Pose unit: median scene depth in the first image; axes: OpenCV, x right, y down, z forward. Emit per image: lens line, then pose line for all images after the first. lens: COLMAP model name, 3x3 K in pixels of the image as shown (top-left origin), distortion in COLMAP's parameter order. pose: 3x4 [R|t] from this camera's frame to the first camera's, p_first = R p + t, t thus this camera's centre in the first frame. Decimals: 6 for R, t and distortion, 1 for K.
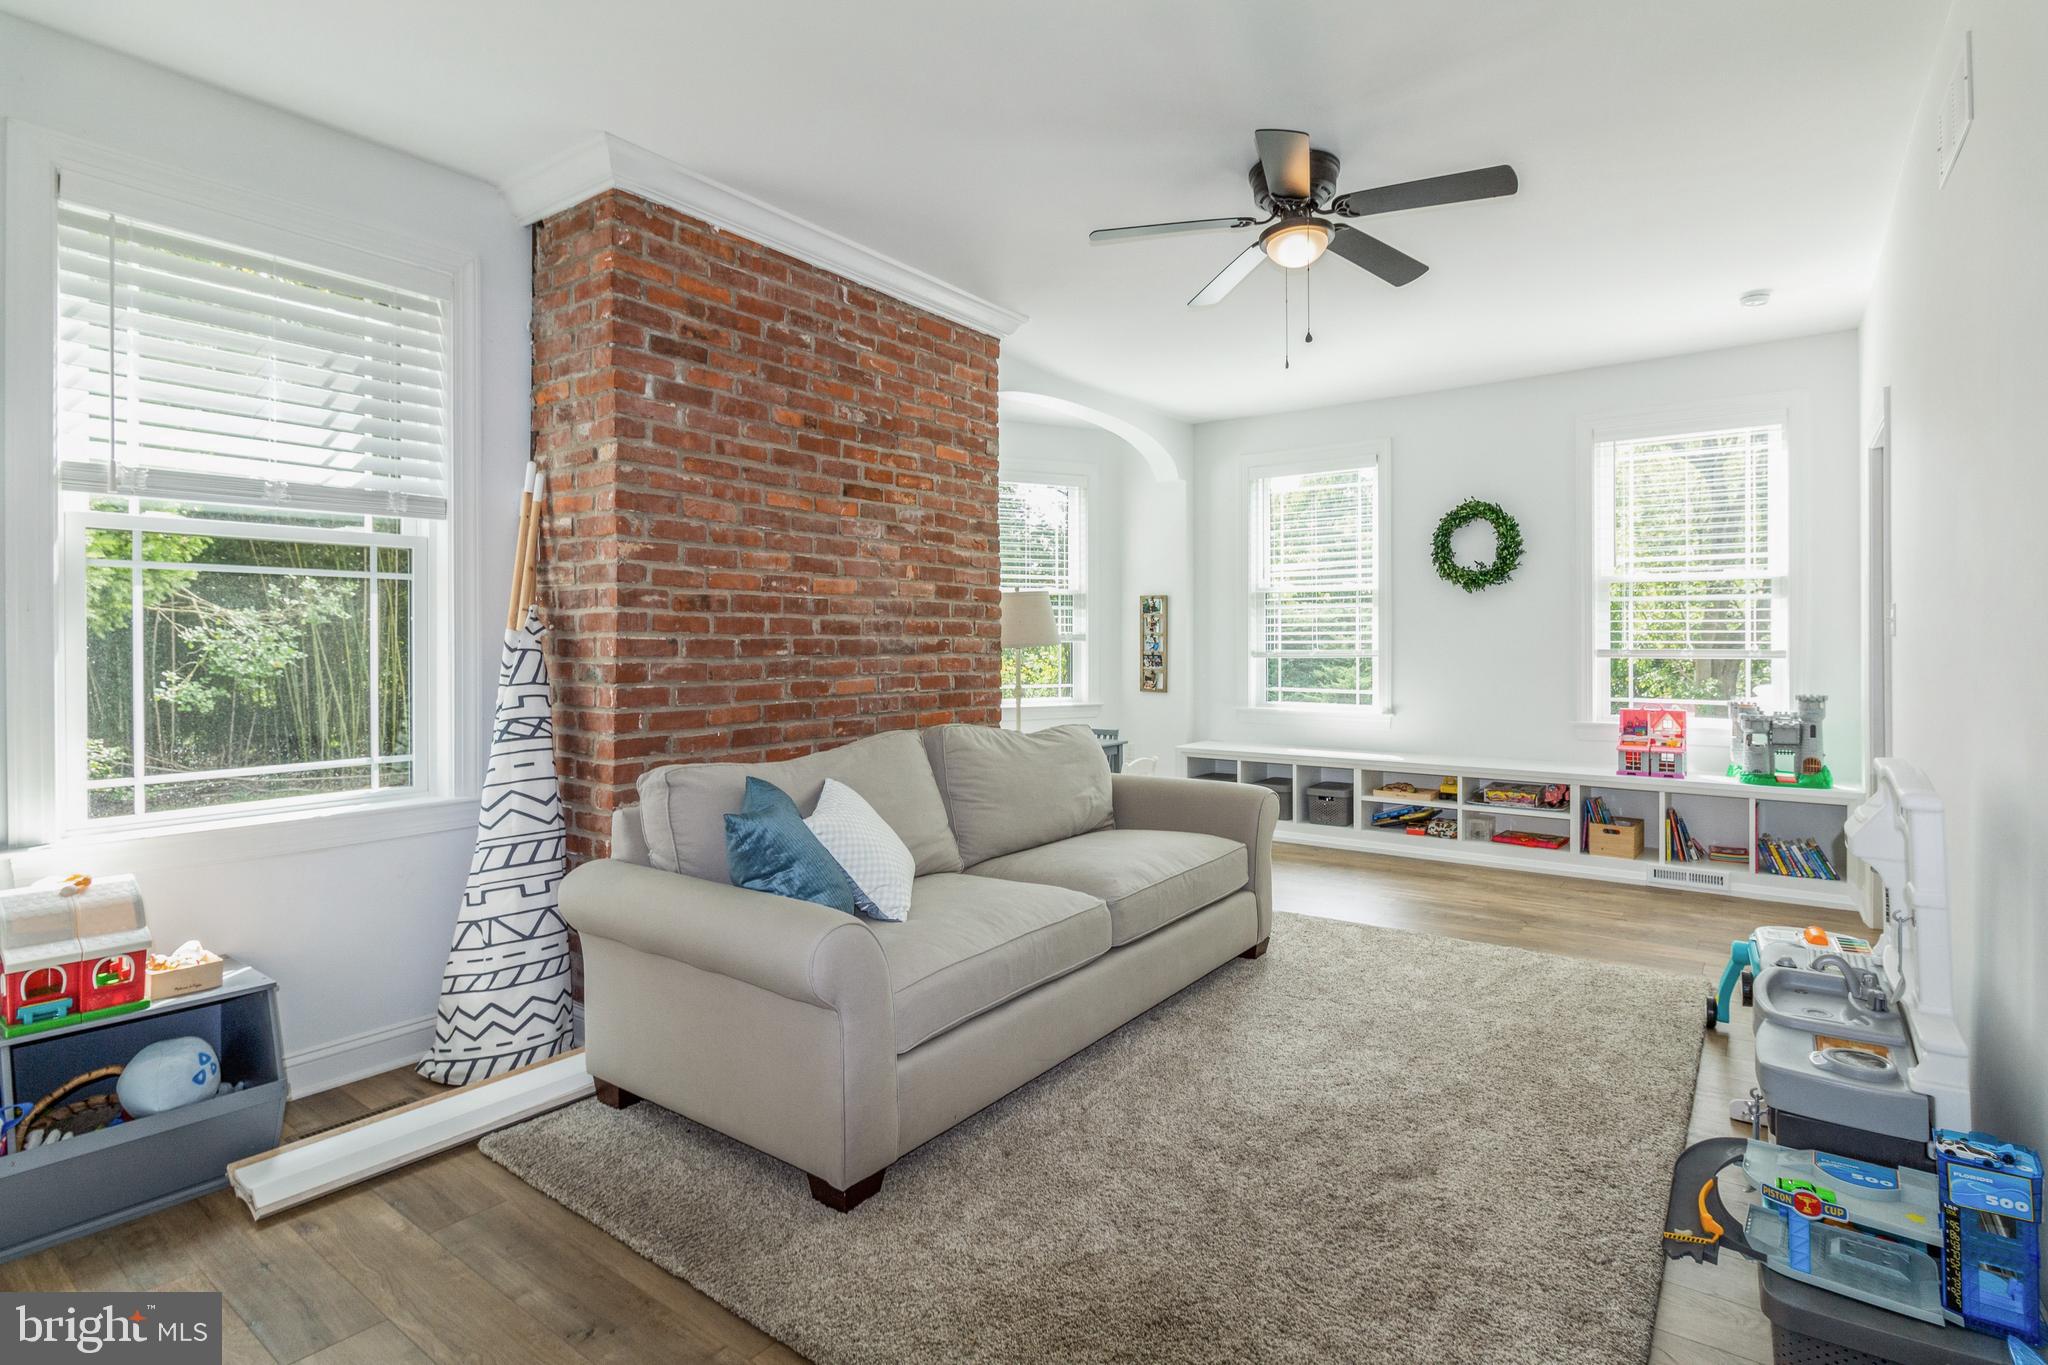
lens RADIAL K [[984.4, 0, 1020.8], [0, 984.4, 665.1], [0, 0, 1]] dist [-0.001940, 0.000094]
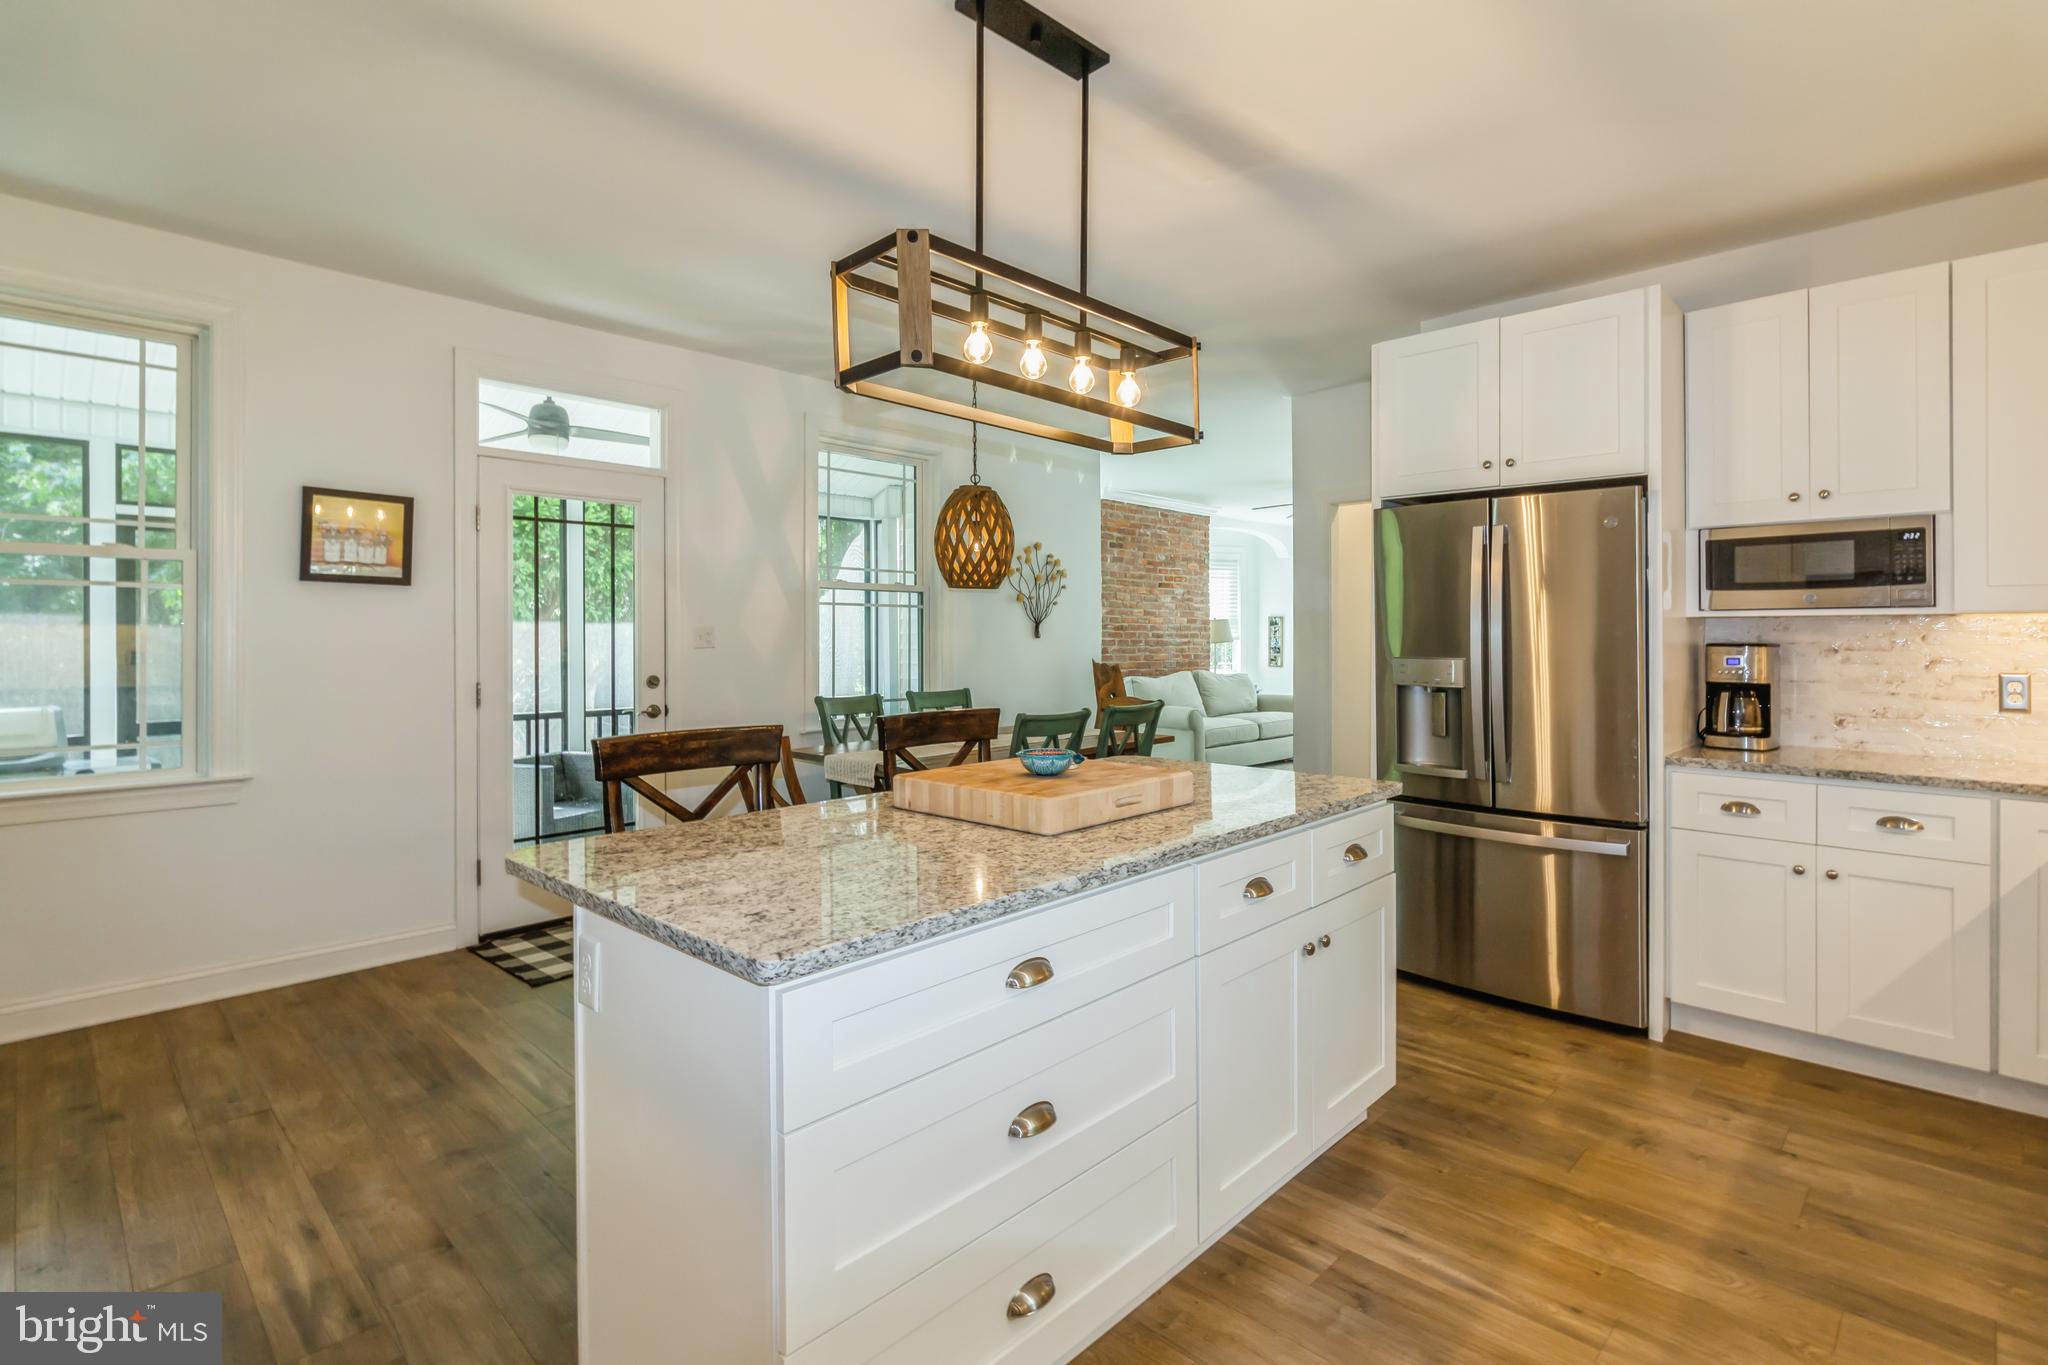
lens RADIAL K [[984.4, 0, 1035.8], [0, 984.4, 674.2], [0, 0, 1]] dist [-0.001940, 0.000094]
pose [[0.993806, 0.005672, -0.110984, -0.203012], [-0.004408, 0.999923, 0.011630, 0.037516], [0.111041, -0.011069, 0.993754, -1.677753]]
